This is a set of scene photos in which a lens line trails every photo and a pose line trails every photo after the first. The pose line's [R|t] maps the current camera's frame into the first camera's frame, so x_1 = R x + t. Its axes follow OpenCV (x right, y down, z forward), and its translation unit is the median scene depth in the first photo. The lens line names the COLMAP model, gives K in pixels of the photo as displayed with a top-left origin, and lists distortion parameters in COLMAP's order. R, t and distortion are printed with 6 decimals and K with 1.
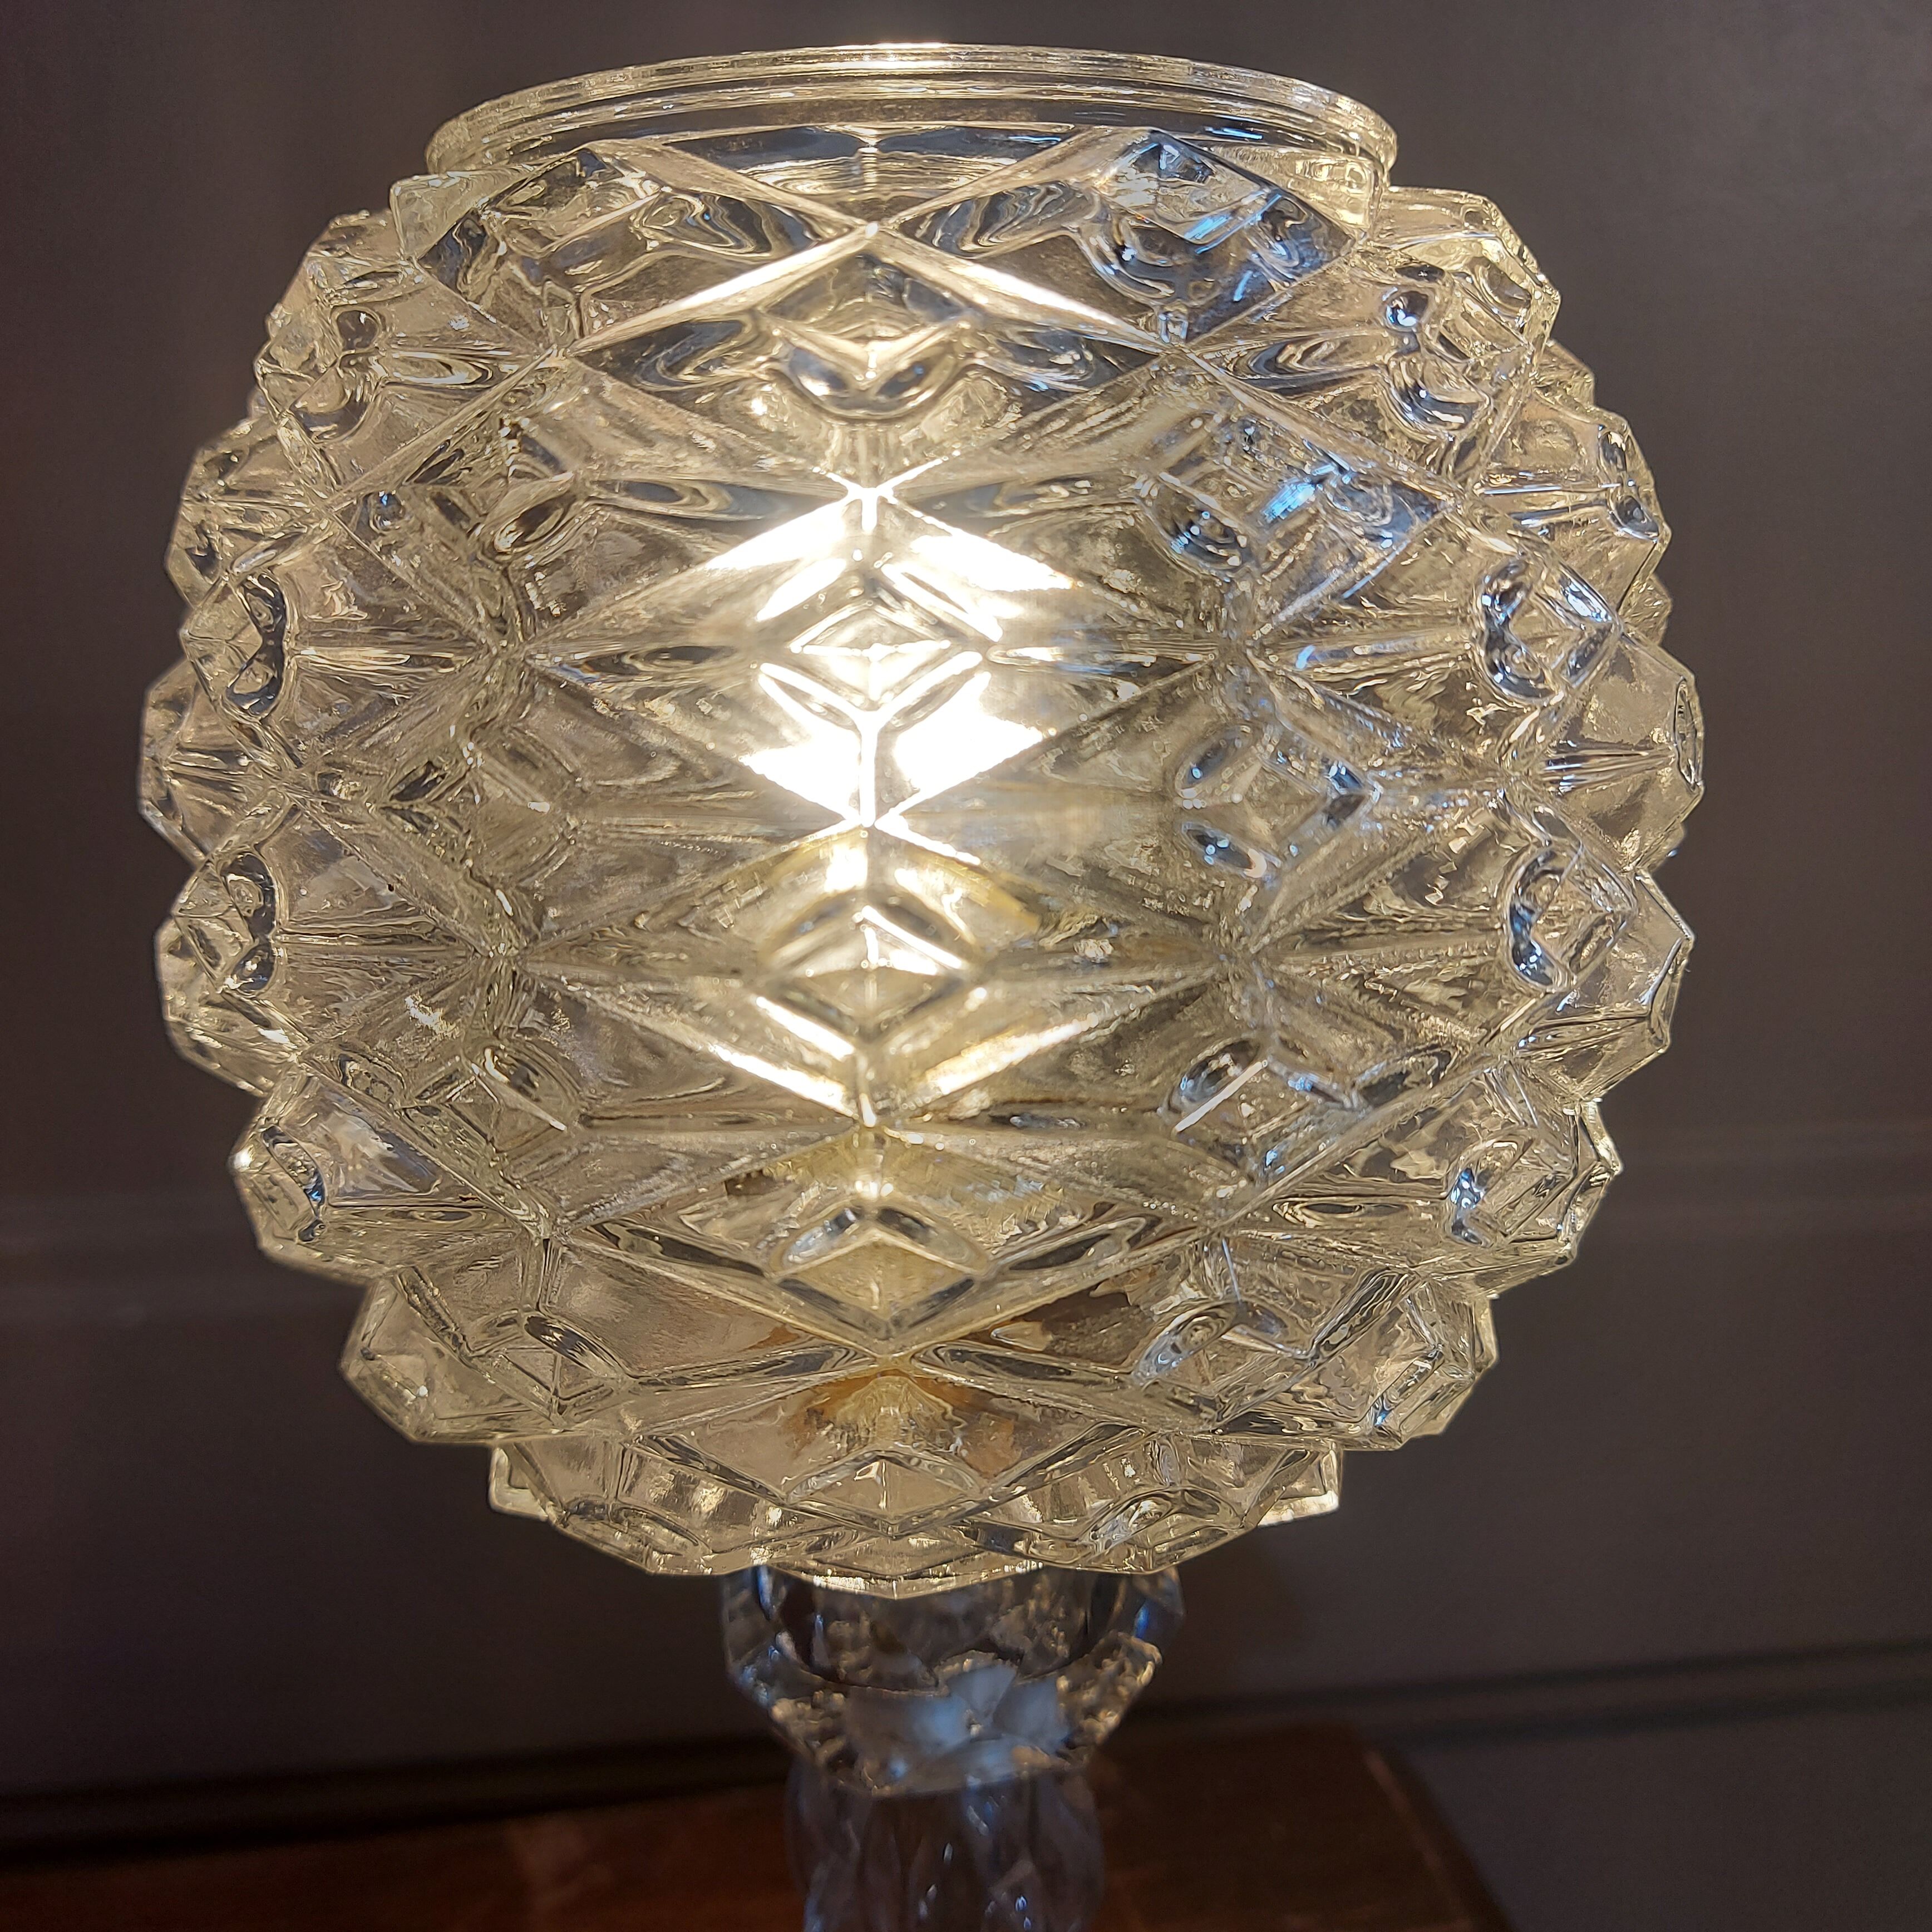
lens RADIAL K [[1895.4, 0, 959.7], [0, 1895.4, 943.2], [0, 0, 1]] dist [0.056016, 0.000000]
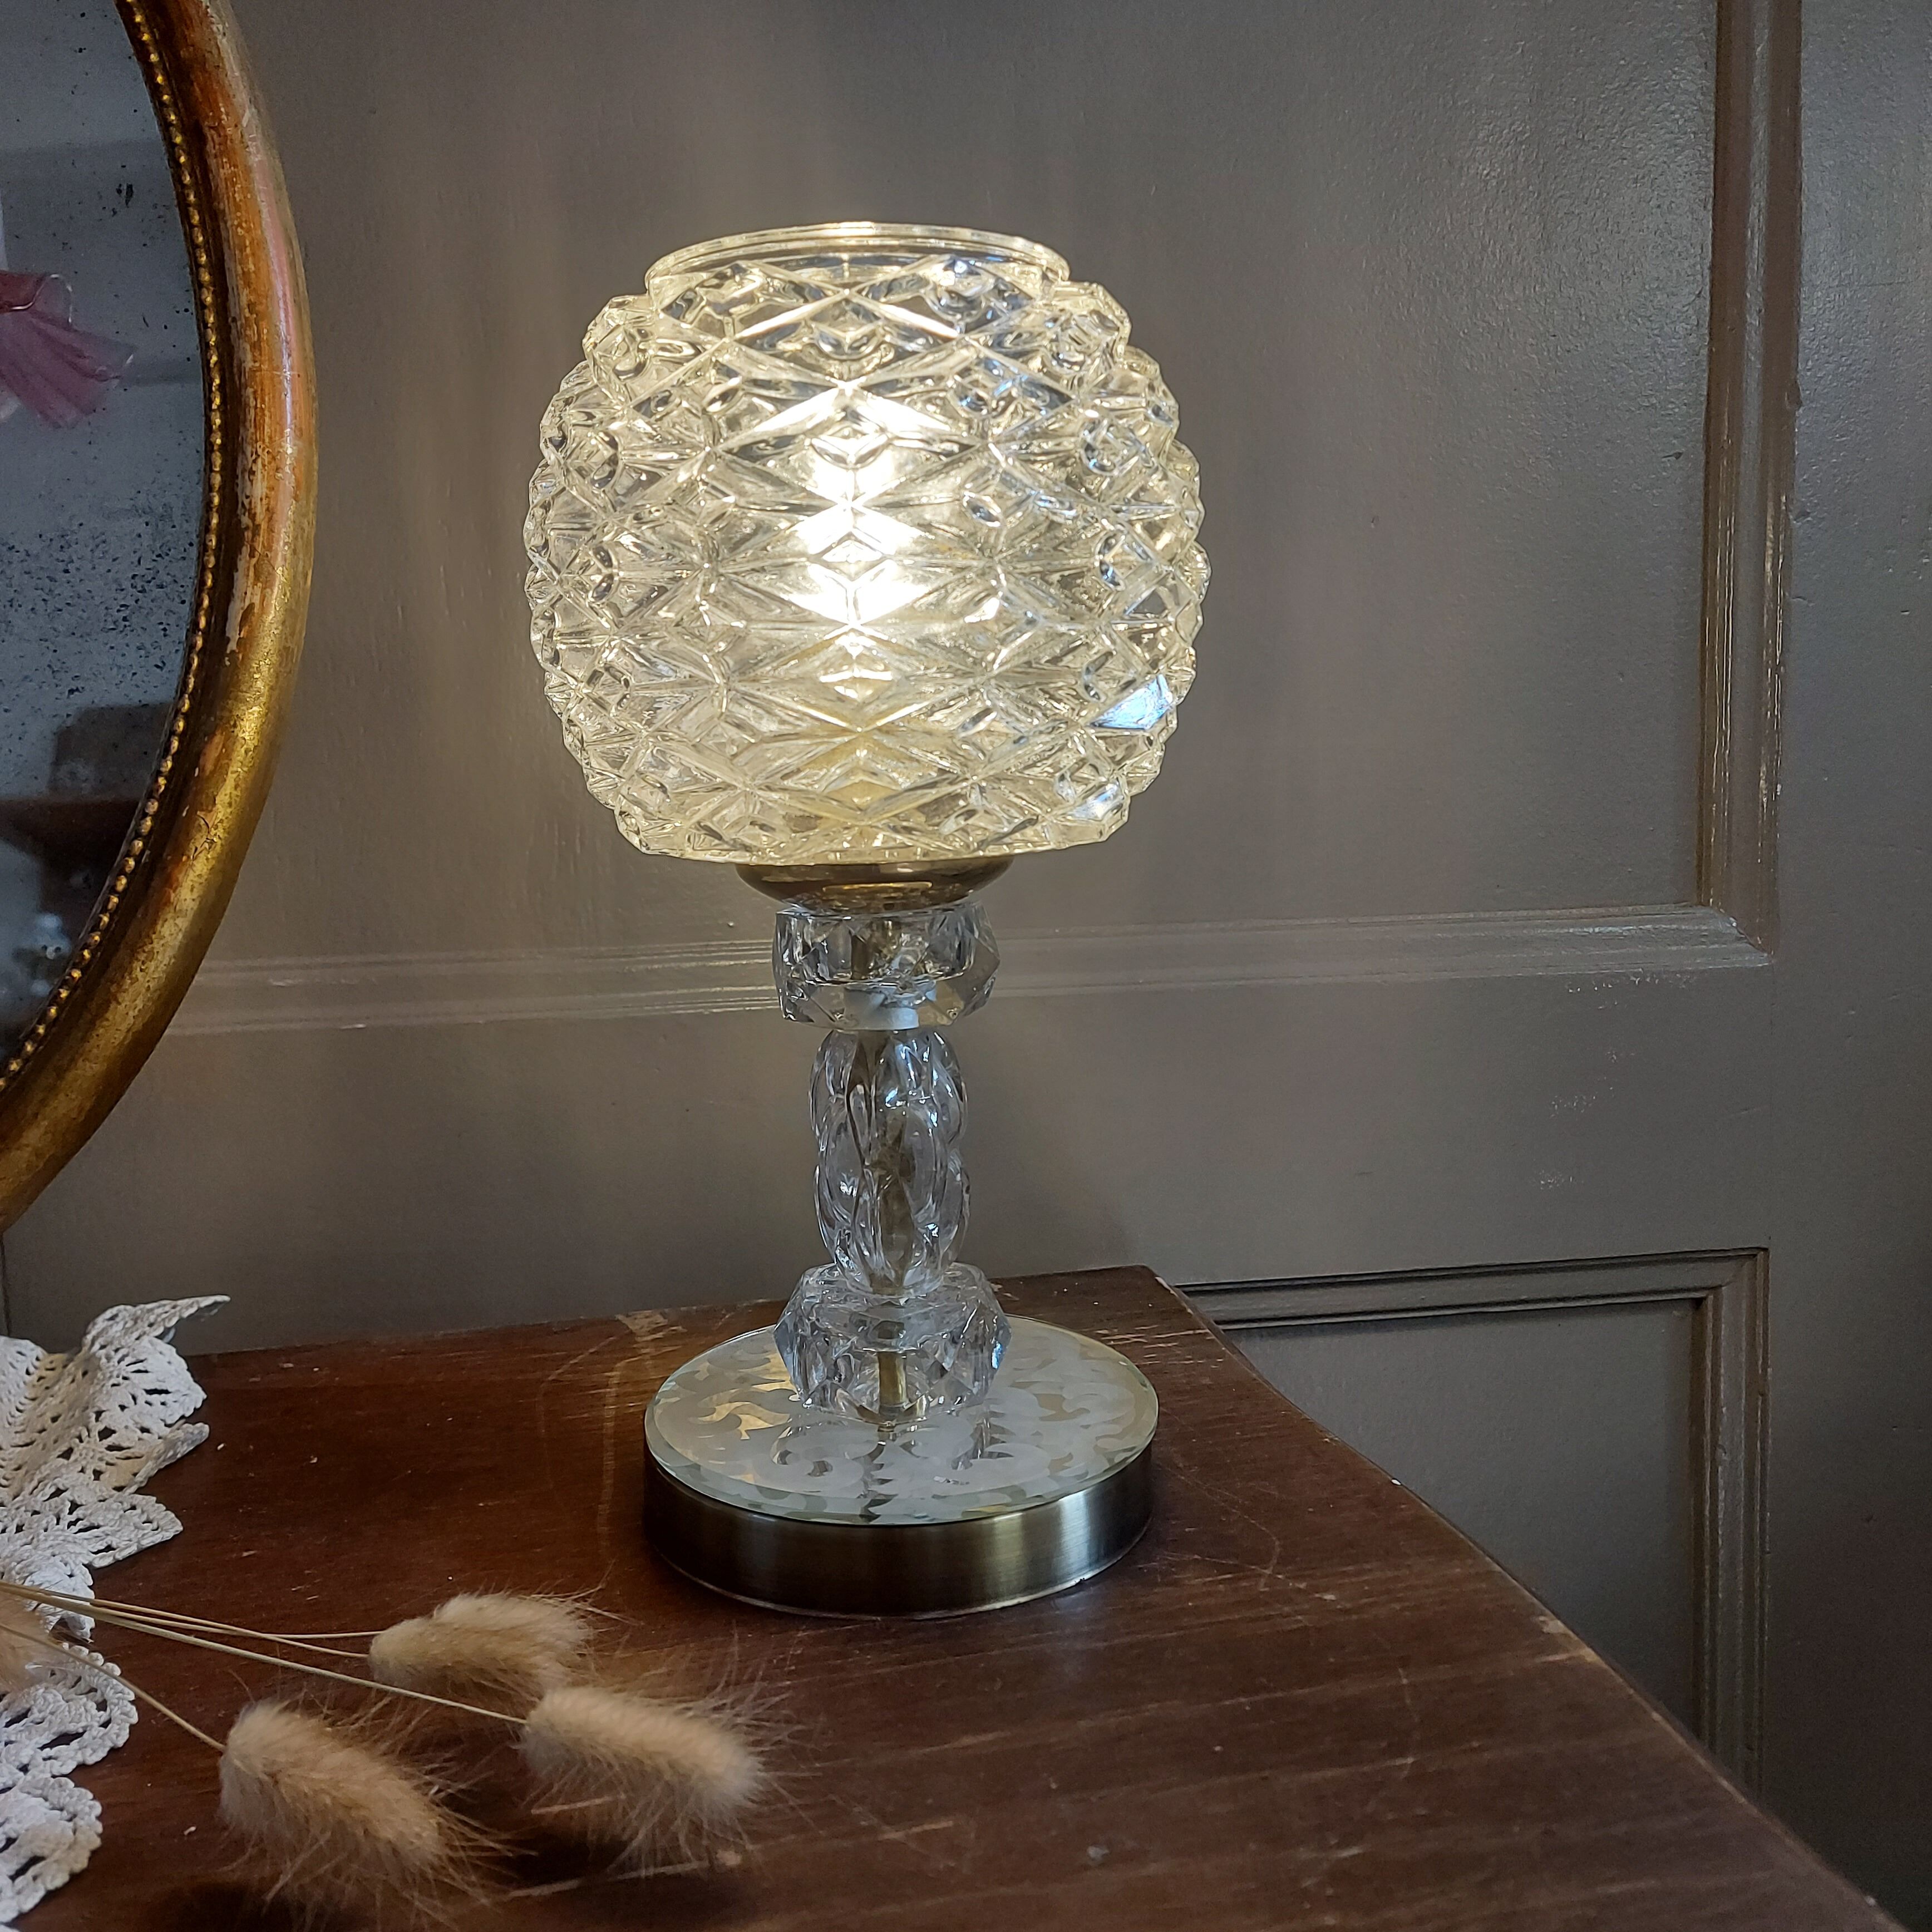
lens RADIAL K [[1895.4, 0, 957.3], [0, 1895.4, 973.0], [0, 0, 1]] dist [0.056016, 0.000000]
pose [[0.999050, -0.021822, 0.037726, -0.012152], [0.024053, 0.997924, -0.059743, 0.714187], [-0.036344, 0.060593, 0.997501, -1.555574]]
